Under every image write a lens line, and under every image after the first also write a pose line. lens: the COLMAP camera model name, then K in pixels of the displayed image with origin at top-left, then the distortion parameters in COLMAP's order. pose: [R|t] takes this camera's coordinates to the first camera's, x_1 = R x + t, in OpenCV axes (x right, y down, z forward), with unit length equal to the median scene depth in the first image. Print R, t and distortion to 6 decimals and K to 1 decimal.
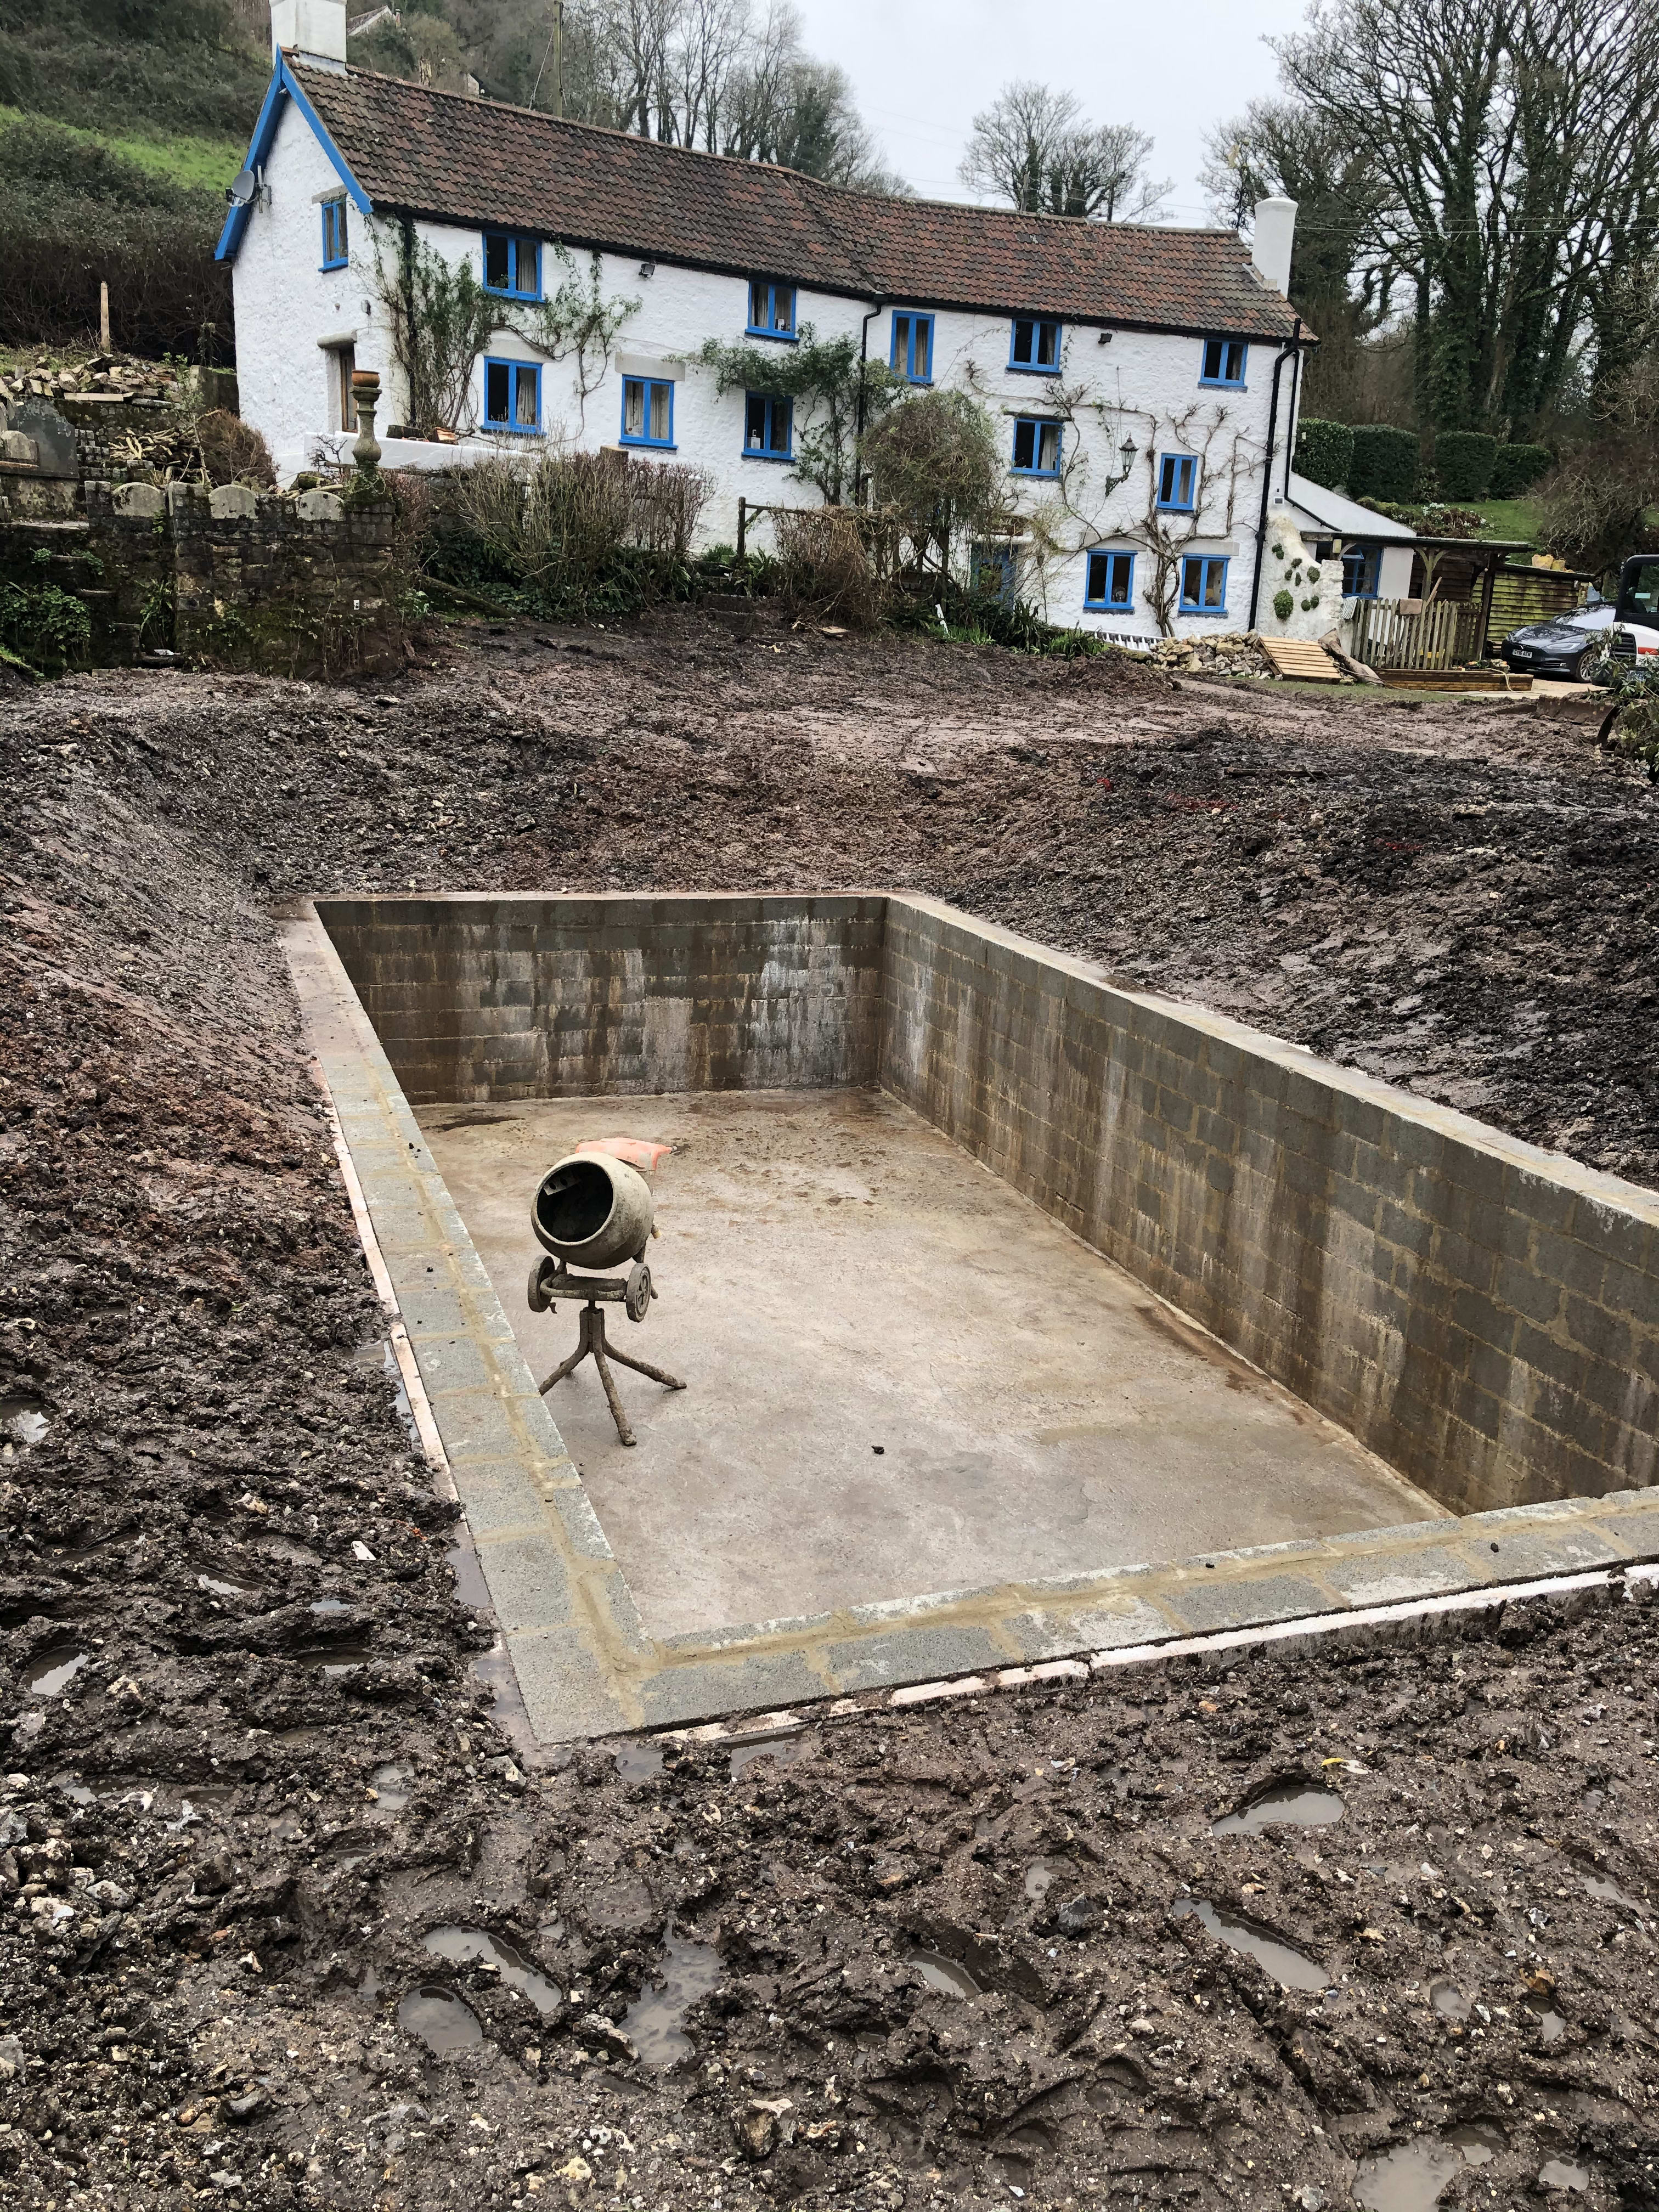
lens RADIAL K [[1773.2, 0, 864.1], [0, 1773.2, 1126.2], [0, 0, 1]] dist [0.006166, 0.011424]
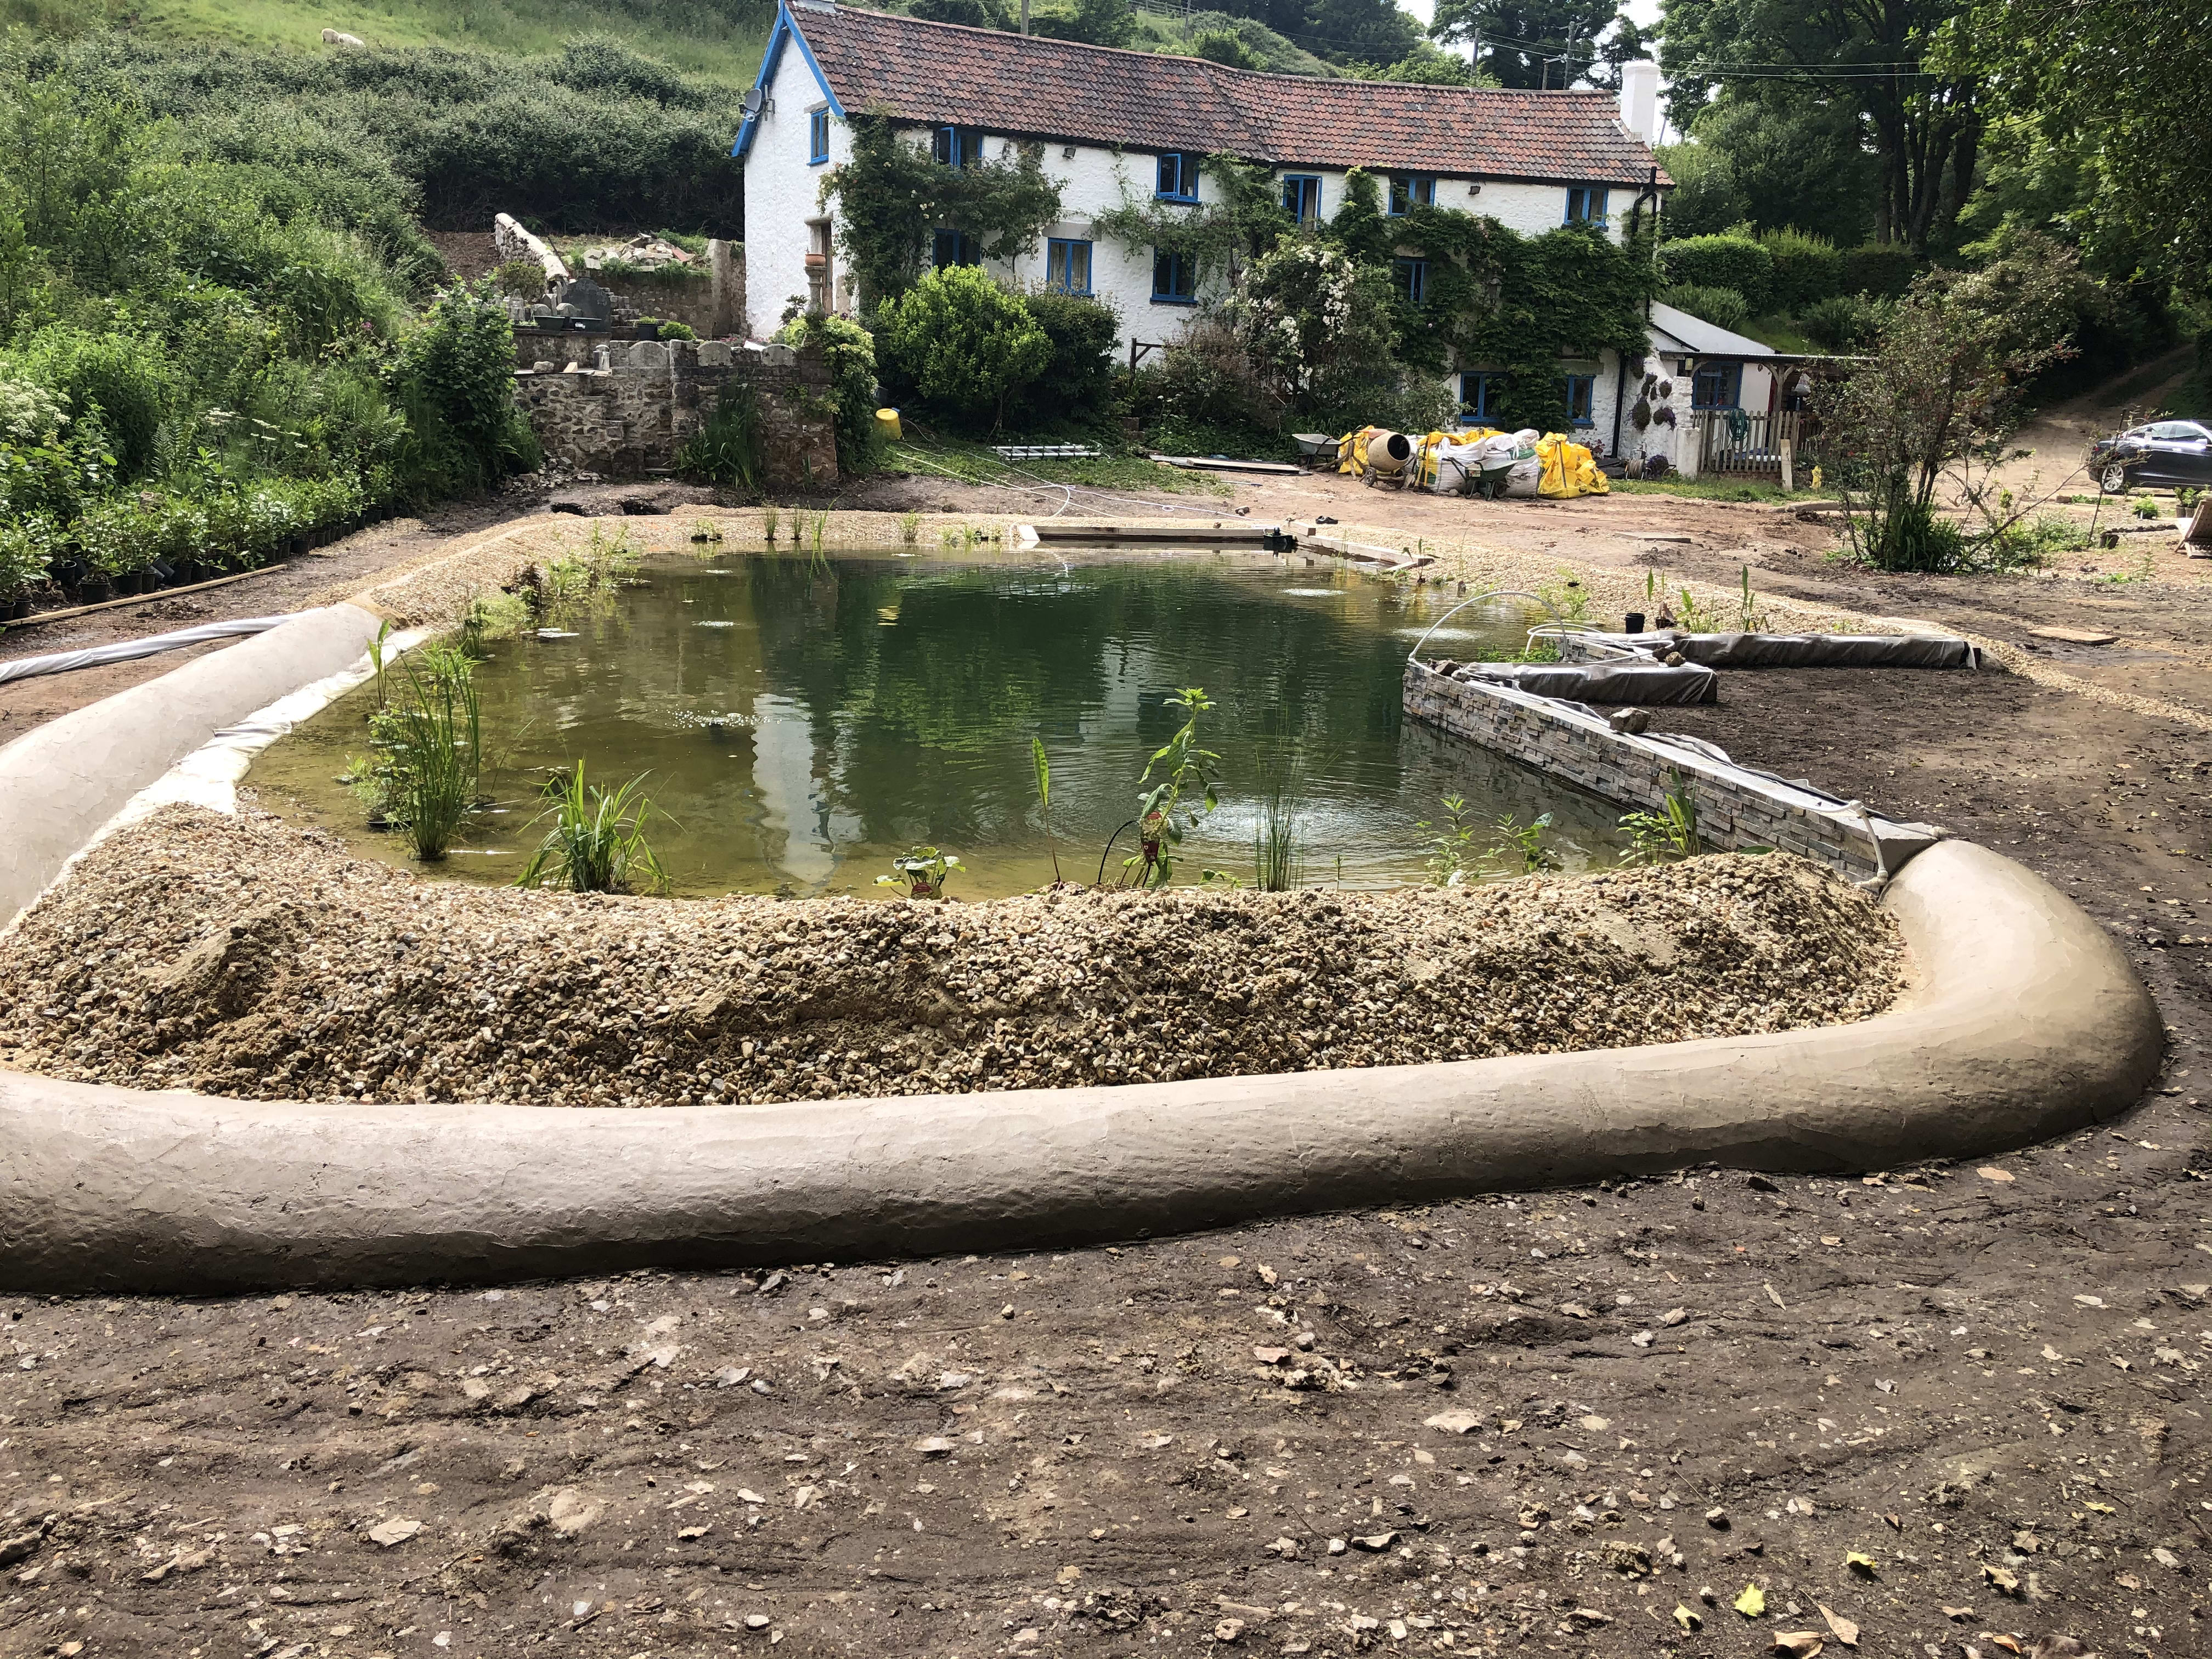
lens RADIAL K [[1748.9, 0, 1106.0], [0, 1748.9, 829.5], [0, 0, 1]] dist [0.012254, 0.000909]
pose [[0.989002, 0.019566, -0.146603, 0.075560], [-0.028032, 0.998042, -0.055908, 0.039150], [0.145222, 0.059403, 0.987614, -0.130700]]
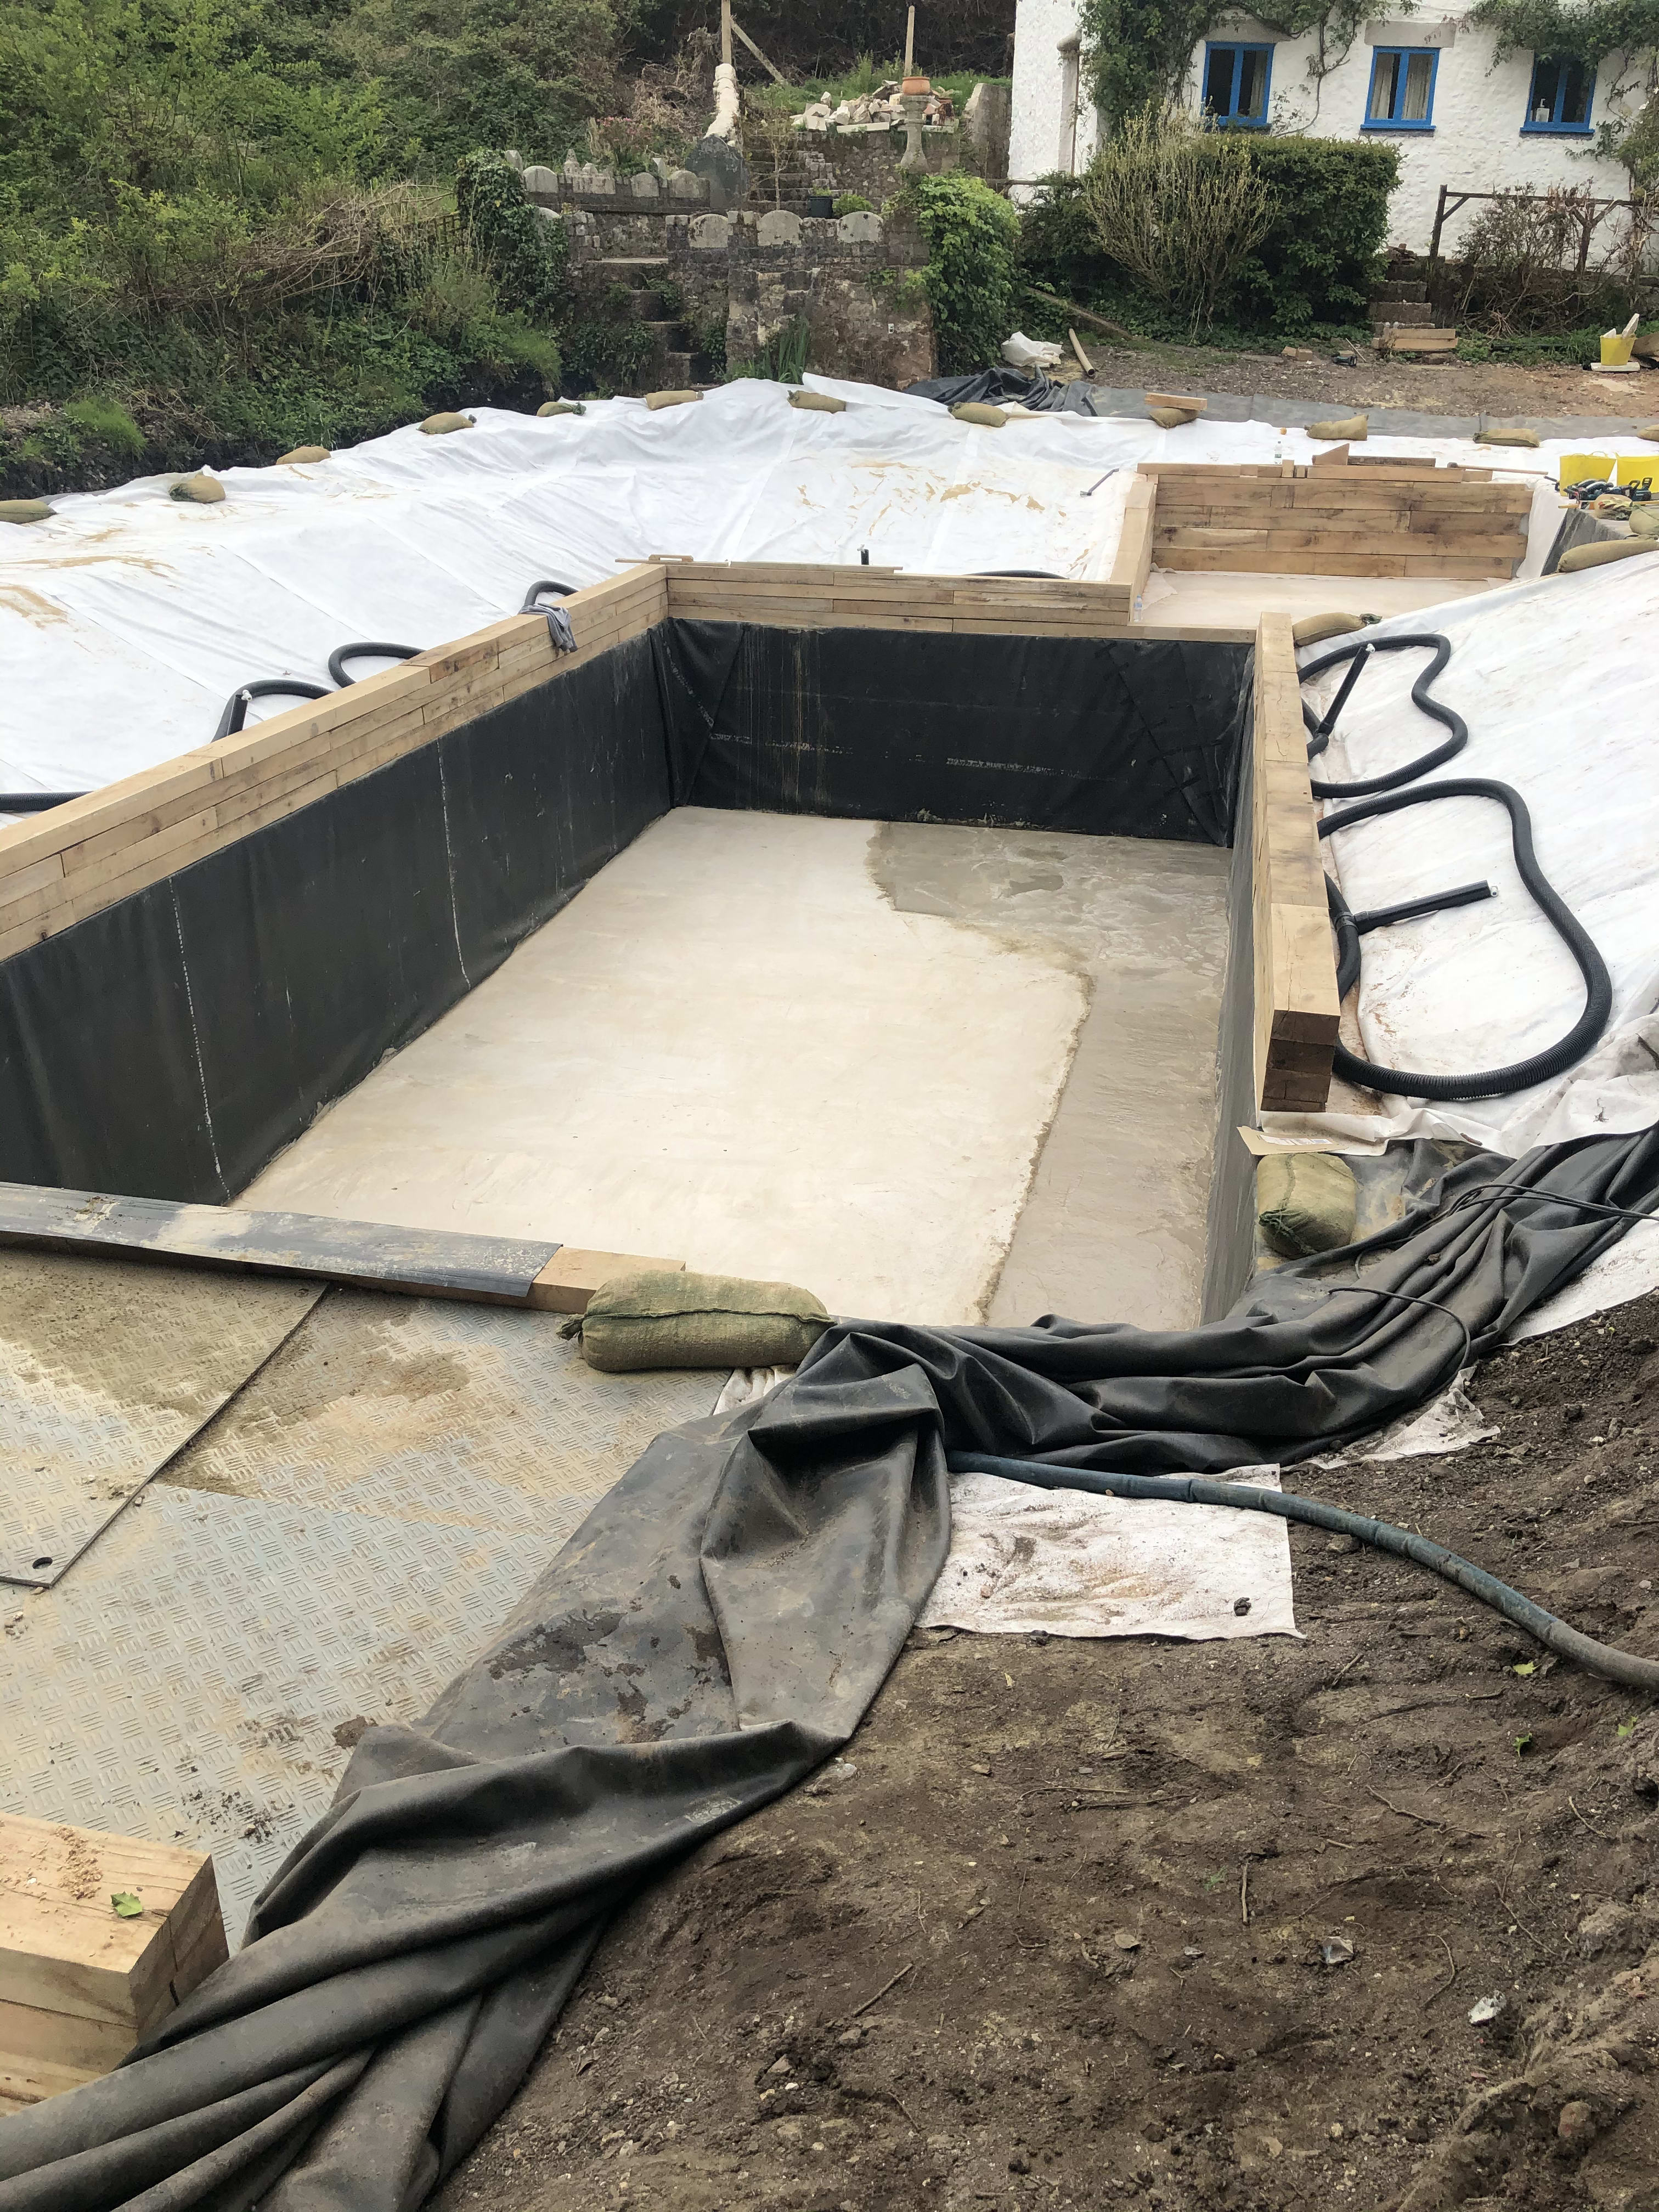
lens RADIAL K [[1788.2, 0, 829.5], [0, 1788.2, 1106.0], [0, 0, 1]] dist [0.028679, -0.026216]
pose [[0.841558, 0.188952, -0.506041, 0.168619], [-0.126140, 0.979666, 0.156025, -0.008615], [0.525232, -0.067472, 0.848280, 0.048942]]
